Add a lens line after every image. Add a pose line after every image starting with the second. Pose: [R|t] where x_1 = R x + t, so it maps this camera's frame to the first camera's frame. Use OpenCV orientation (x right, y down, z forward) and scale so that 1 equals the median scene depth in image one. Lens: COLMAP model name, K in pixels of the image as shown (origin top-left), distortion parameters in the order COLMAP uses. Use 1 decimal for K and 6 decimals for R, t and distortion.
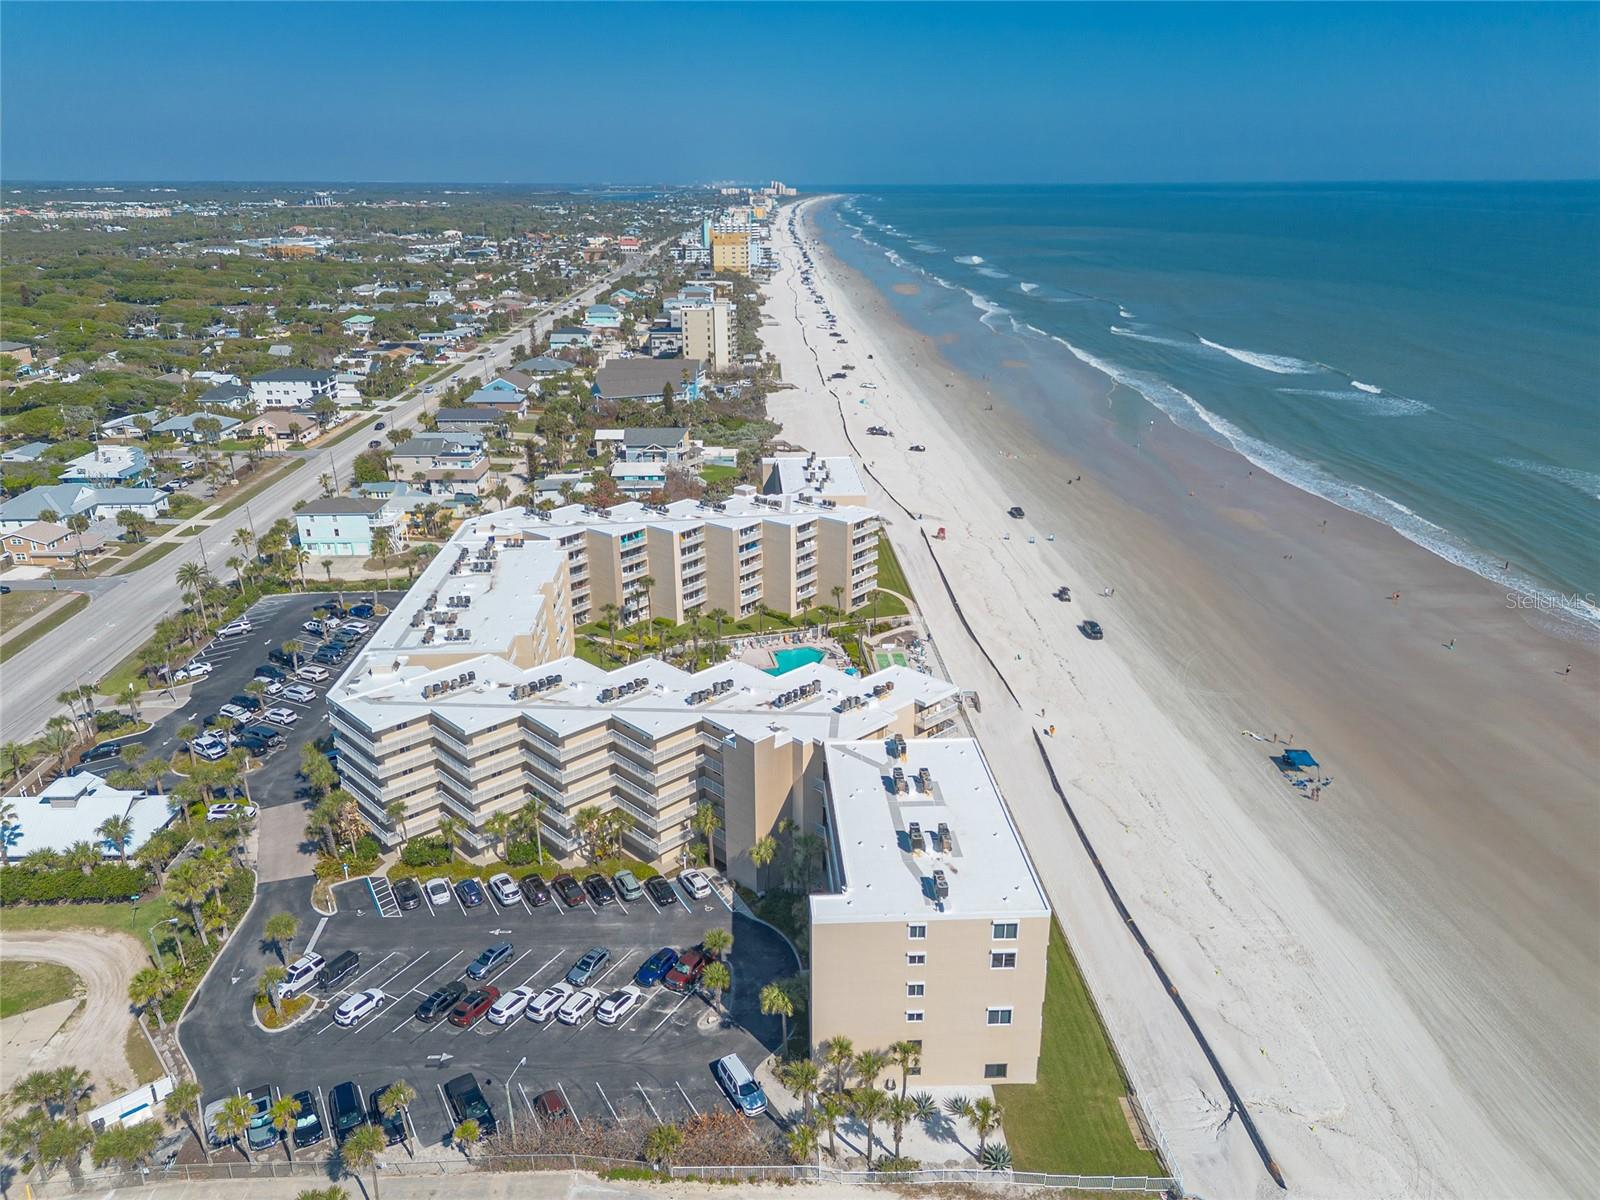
lens RADIAL K [[1128.1, 0, 797.2], [0, 1128.1, 609.1], [0, 0, 1]] dist [0.095751, -0.123535]
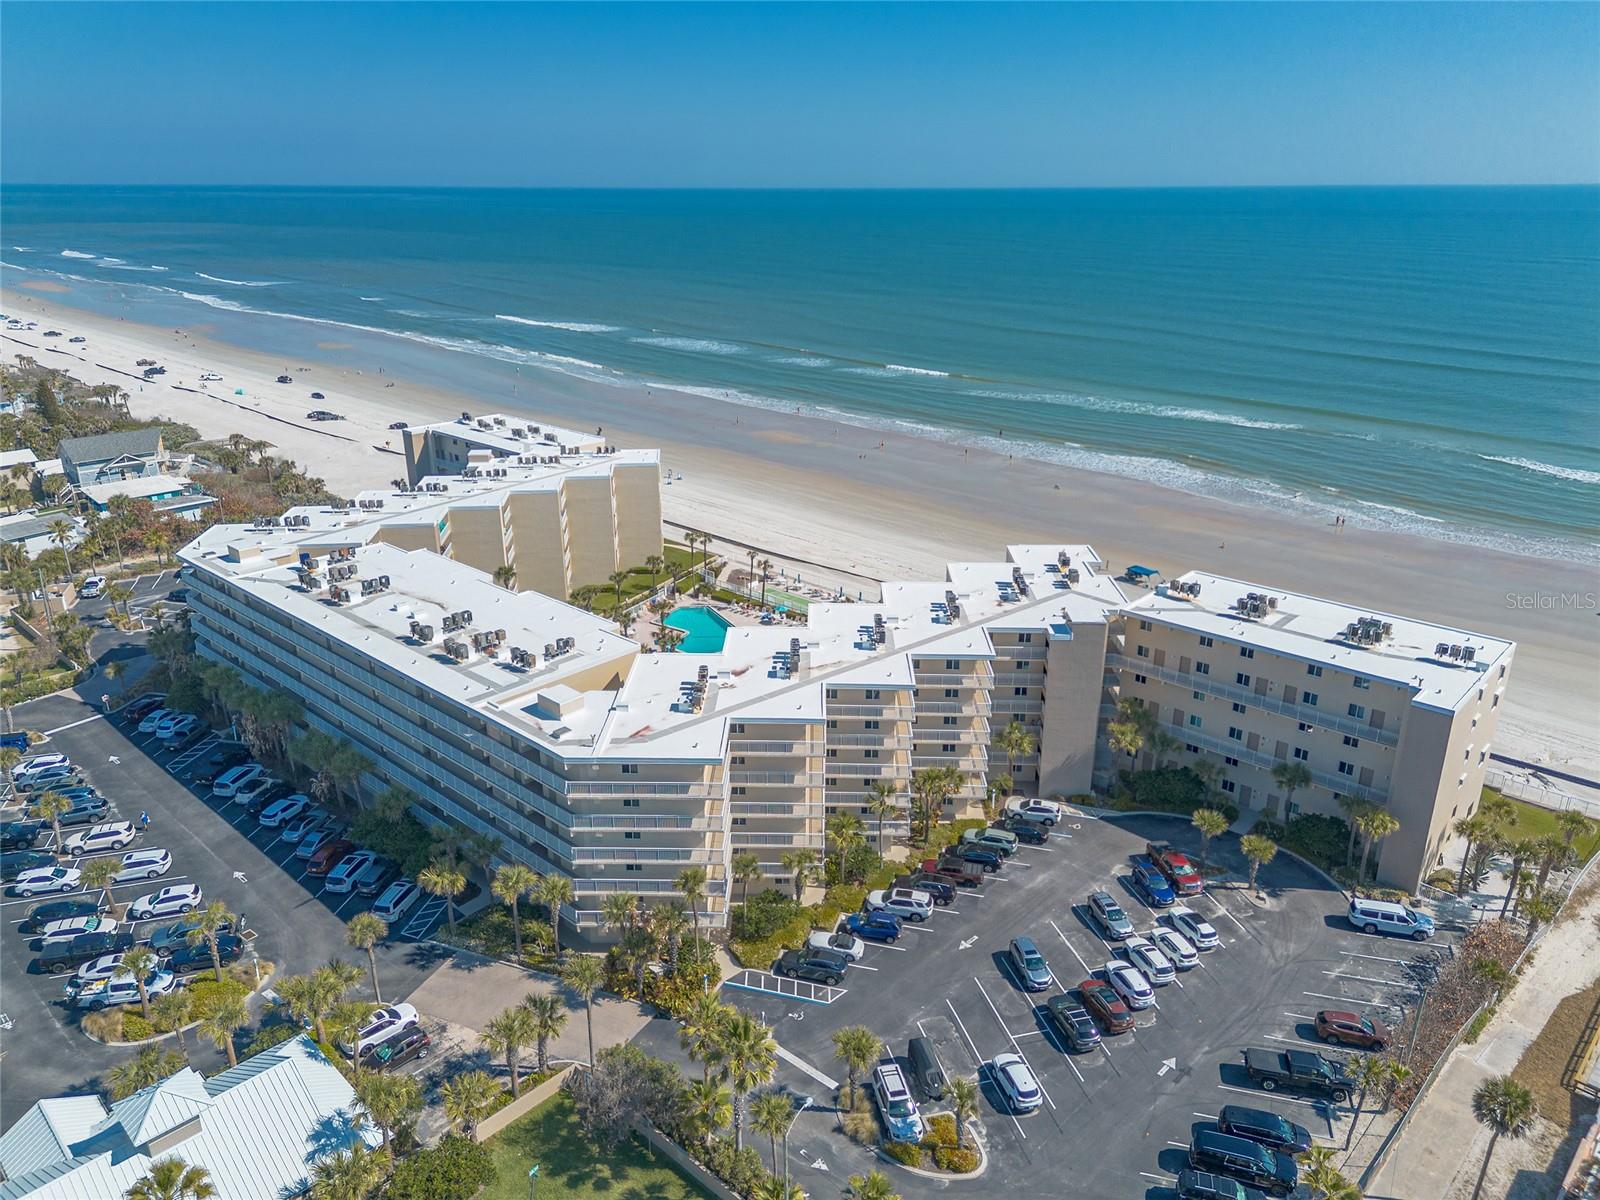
lens RADIAL K [[1150.7, 0, 819.2], [0, 1150.7, 570.4], [0, 0, 1]] dist [0.078376, -0.083197]
pose [[0.710947, -0.220775, 0.667692, -0.480979], [0.245449, 0.967637, 0.058603, -0.019033], [-0.659021, 0.122221, 0.742127, 0.273886]]
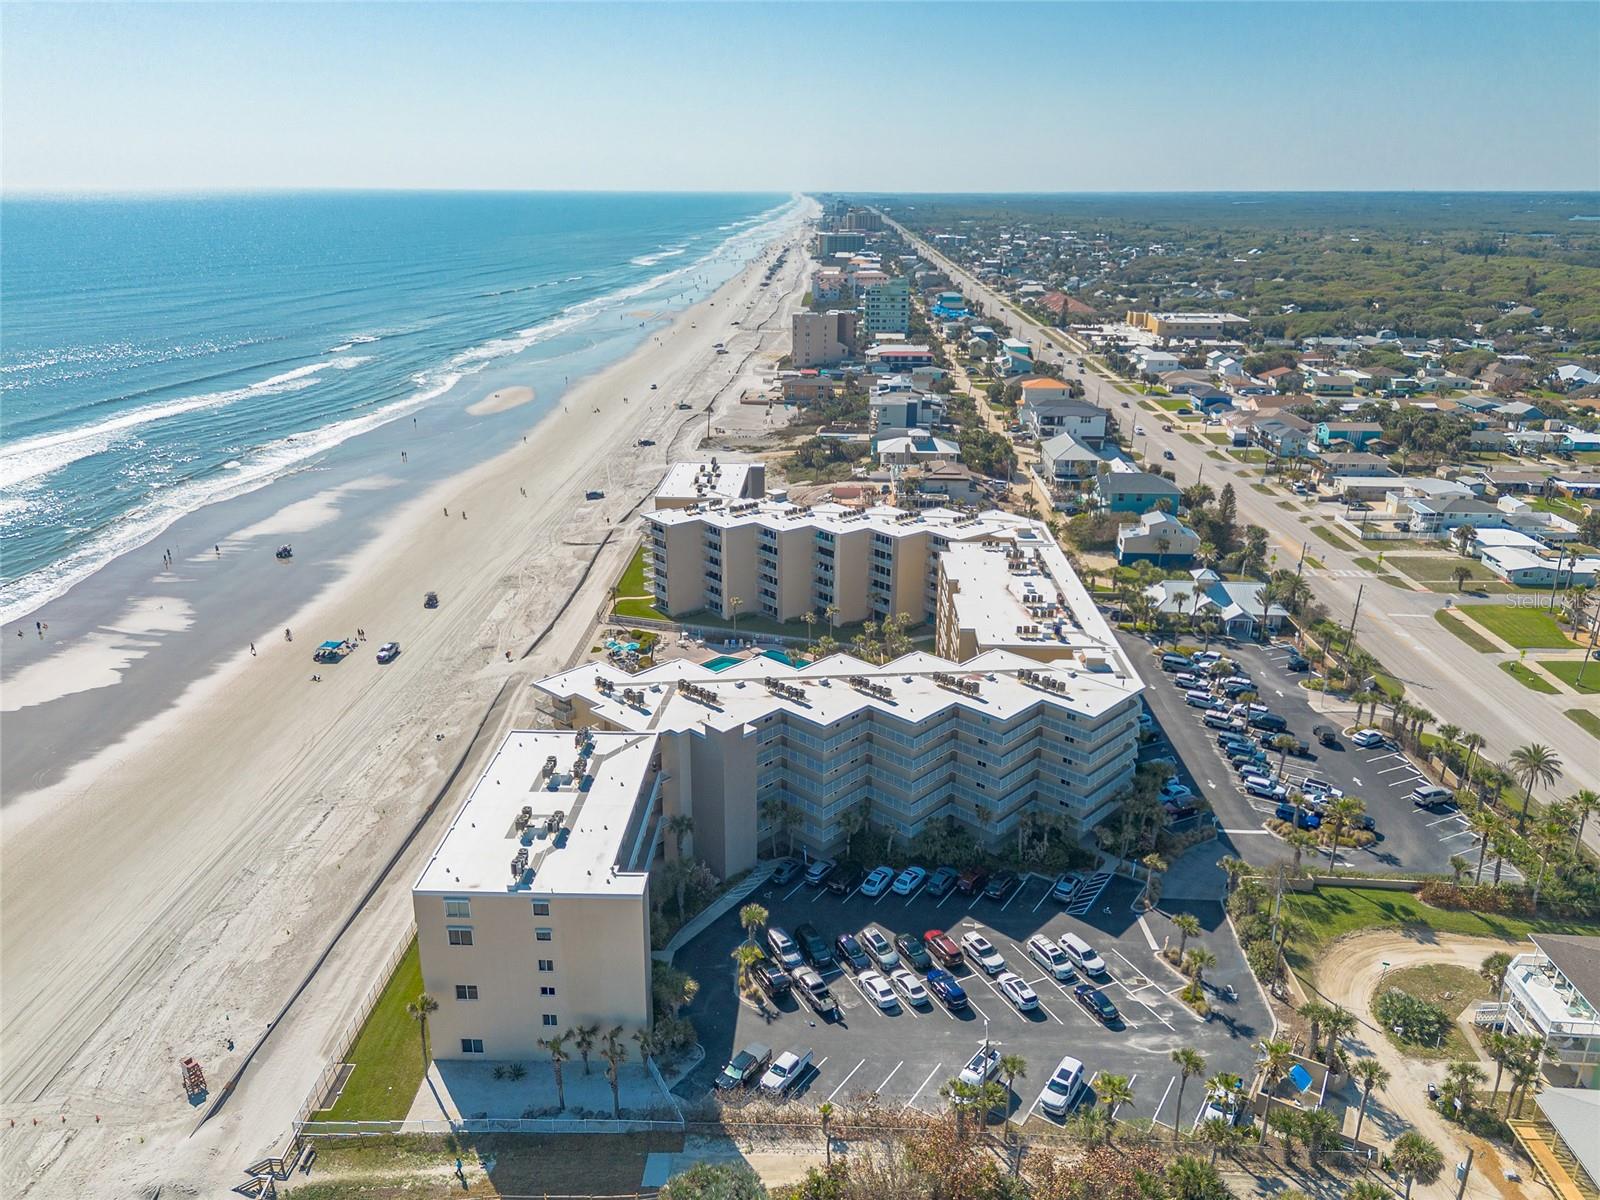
lens RADIAL K [[1128.1, 0, 797.2], [0, 1128.1, 609.1], [0, 0, 1]] dist [0.095751, -0.123535]
pose [[-0.995488, -0.032041, 0.089313, -0.144962], [0.034265, 0.756356, 0.653262, -0.572203], [-0.088483, 0.653375, -0.751845, 1.519467]]
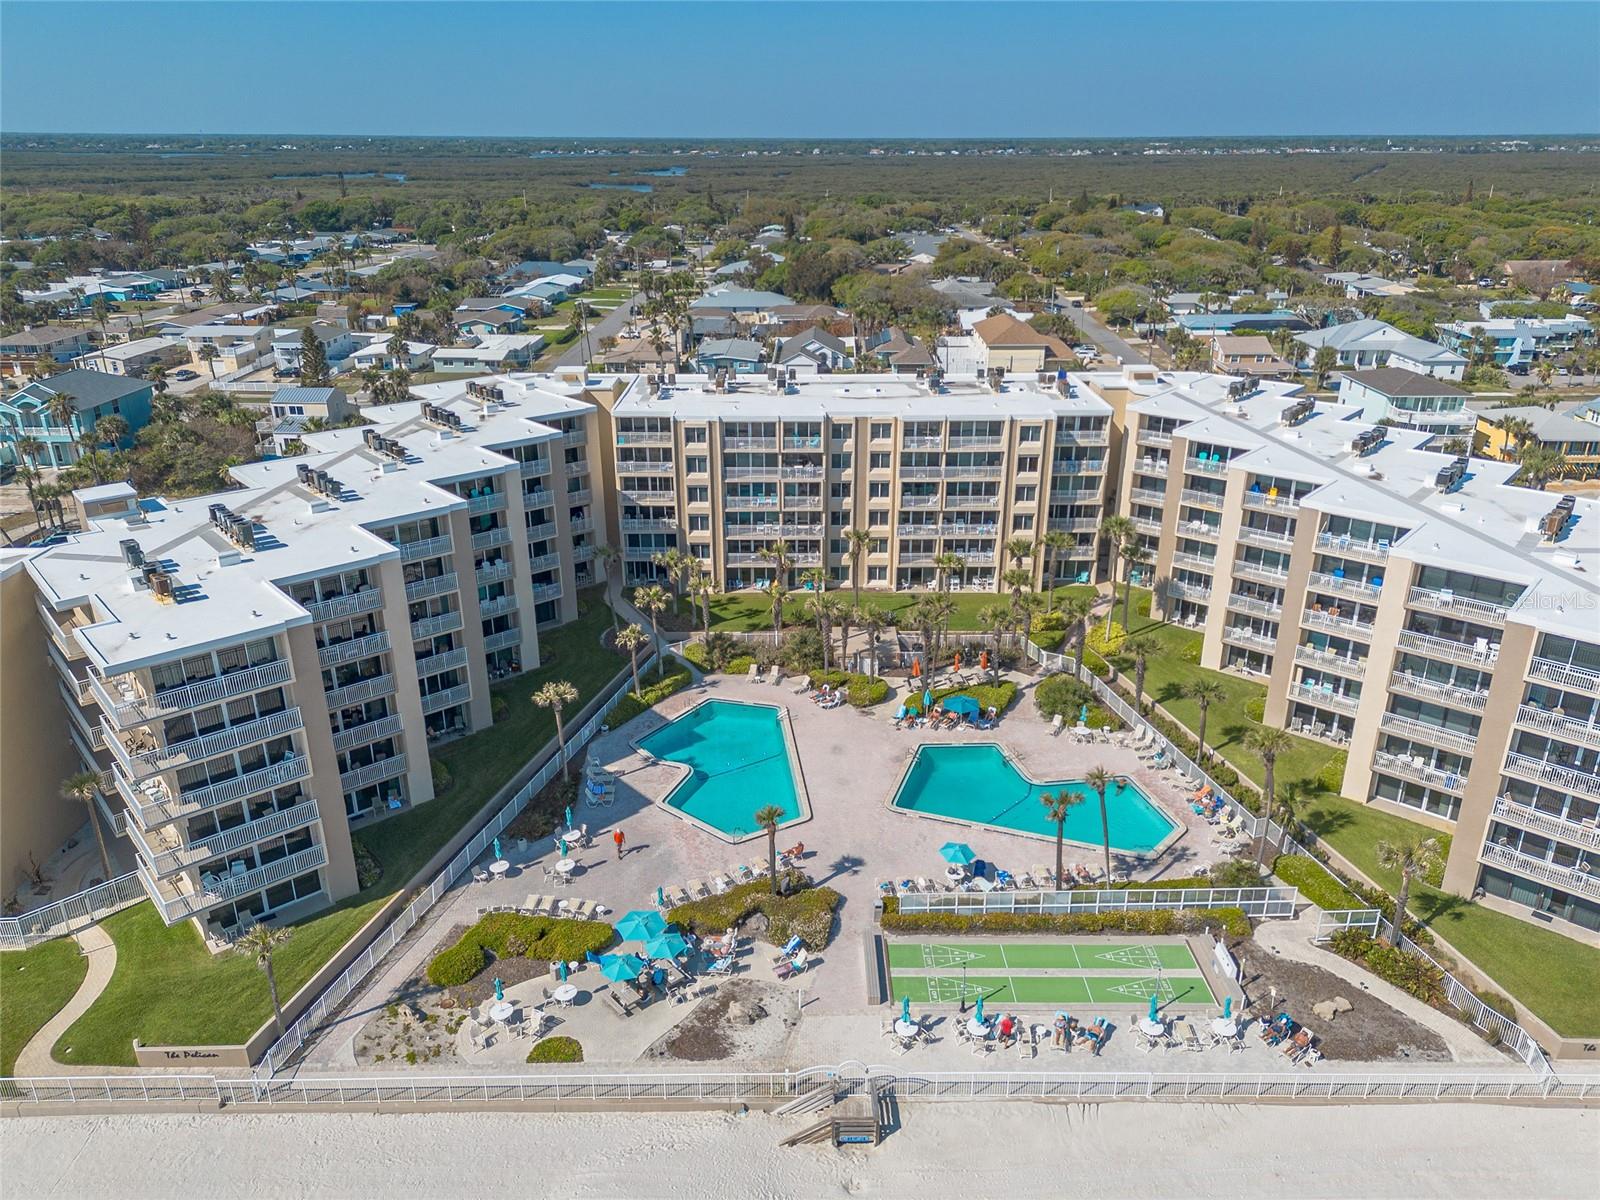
lens RADIAL K [[1128.1, 0, 797.2], [0, 1128.1, 609.1], [0, 0, 1]] dist [0.095751, -0.123535]
pose [[-0.054744, 0.382598, -0.922292, 0.336194], [-0.355008, 0.855867, 0.376114, -0.125961], [0.933259, 0.348011, 0.088972, 0.803069]]
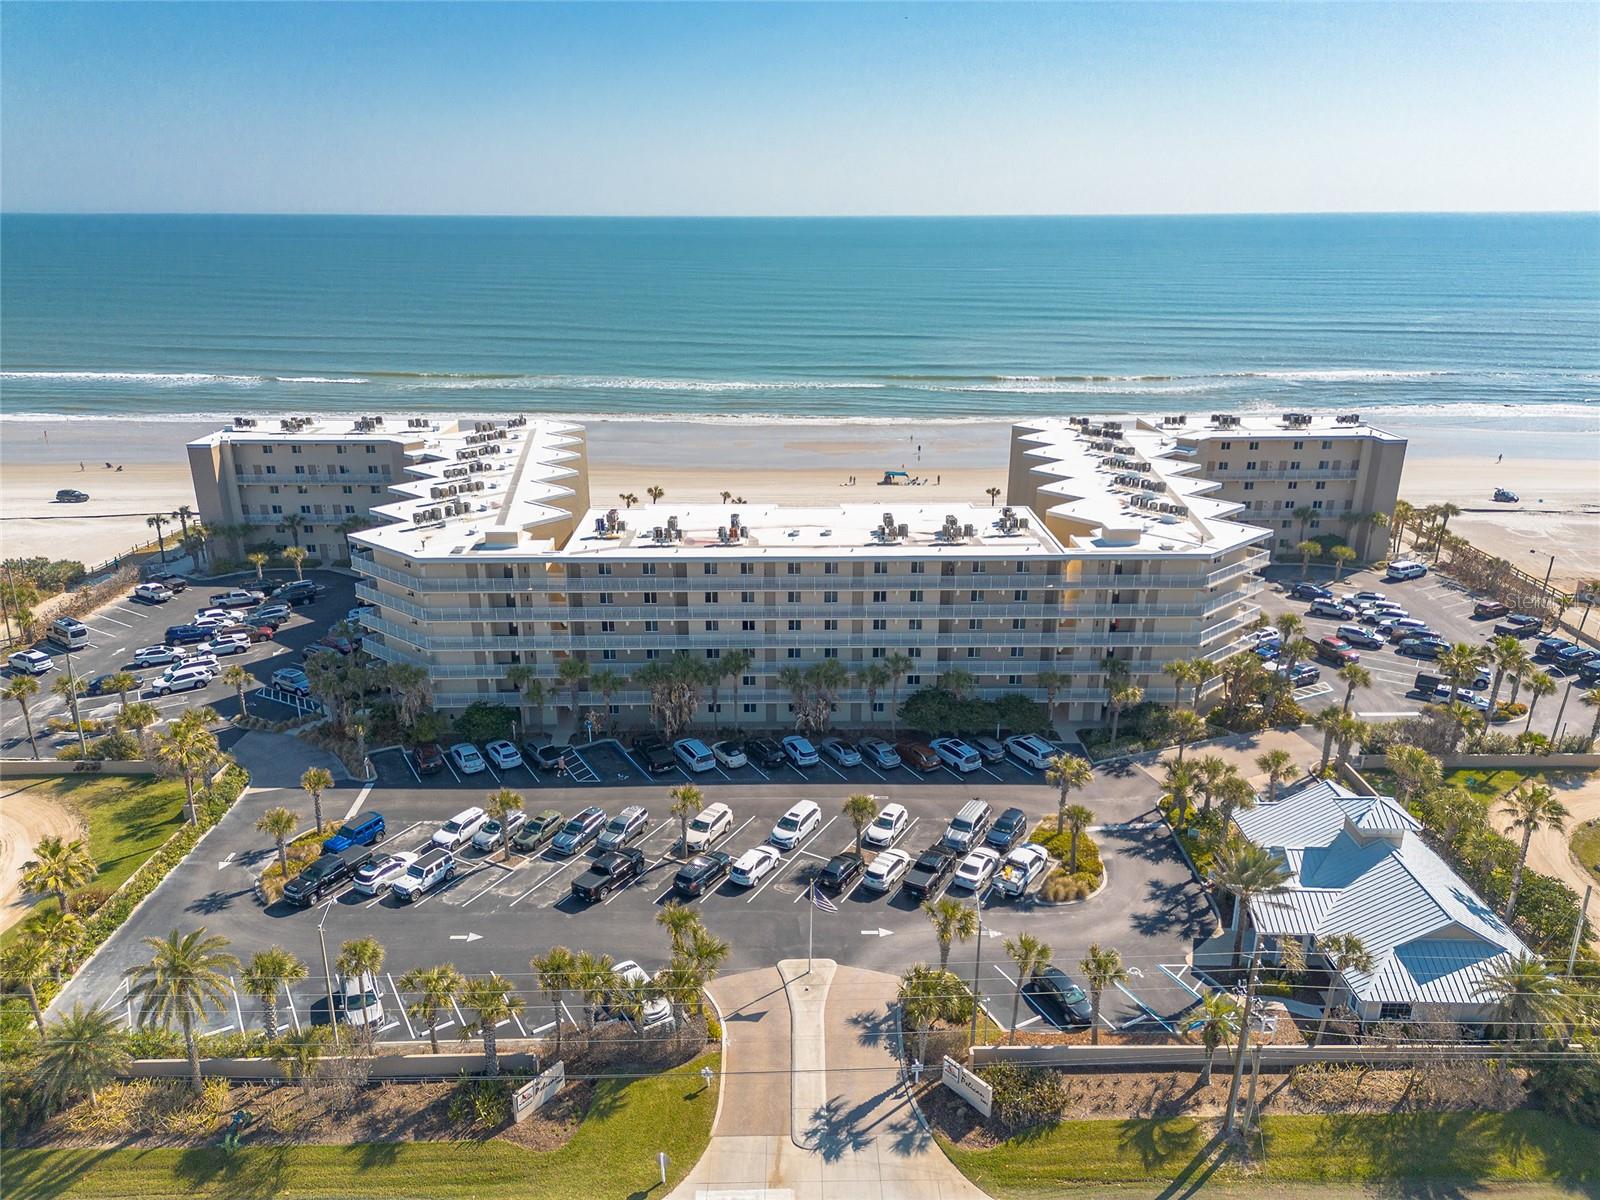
lens RADIAL K [[1128.1, 0, 797.2], [0, 1128.1, 609.1], [0, 0, 1]] dist [0.095751, -0.123535]
pose [[0.033167, -0.327495, 0.944271, -0.788474], [0.354906, 0.887075, 0.295193, -0.150684], [-0.934313, 0.325337, 0.145652, 0.782450]]
